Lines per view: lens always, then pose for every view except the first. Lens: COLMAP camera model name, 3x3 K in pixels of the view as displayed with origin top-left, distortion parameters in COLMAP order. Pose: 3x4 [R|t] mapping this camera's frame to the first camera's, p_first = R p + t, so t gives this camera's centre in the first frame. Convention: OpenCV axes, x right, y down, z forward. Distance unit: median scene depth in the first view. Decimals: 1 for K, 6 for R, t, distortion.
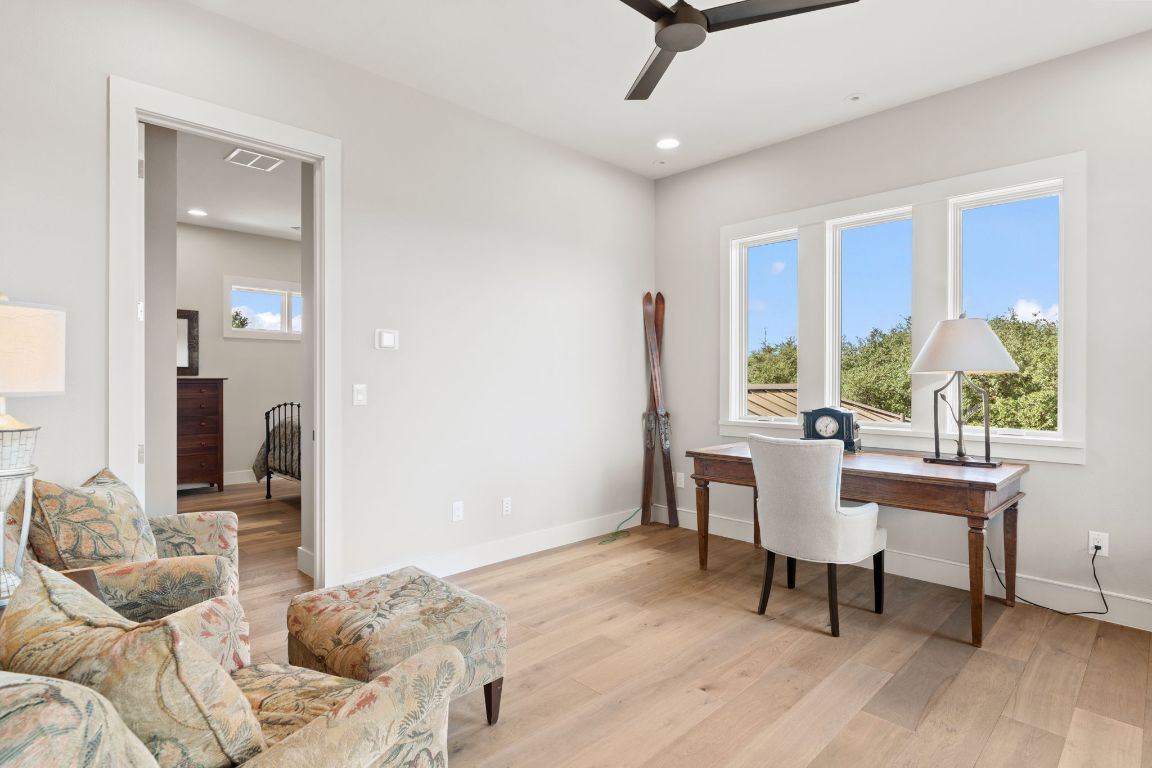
lens RADIAL K [[584.0, 0, 575.7], [0, 584.0, 383.0], [0, 0, 1]] dist [-0.001599, -0.000052]
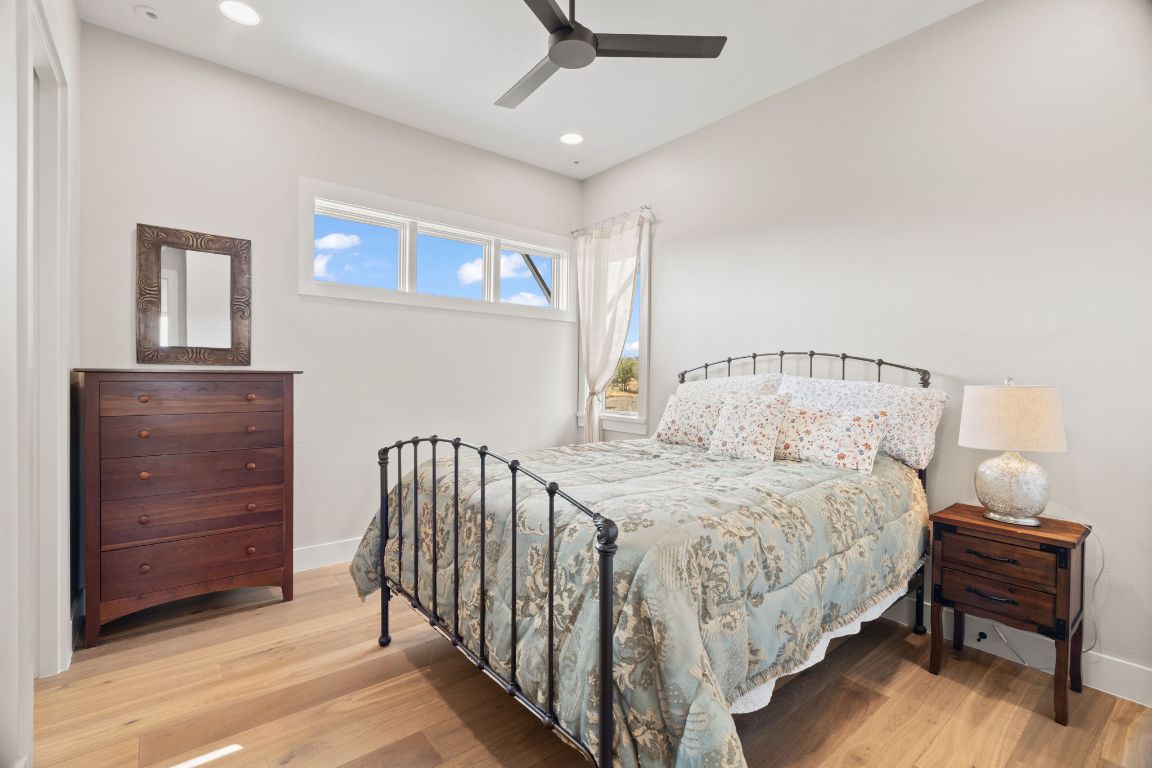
lens RADIAL K [[519.4, 0, 576.1], [0, 519.4, 382.7], [0, 0, 1]] dist [0.000581, 0.000053]
pose [[0.996491, 0.013685, -0.082572, -0.346817], [-0.013422, 0.999903, 0.003737, -0.003464], [0.082615, -0.002616, 0.996578, 0.612086]]
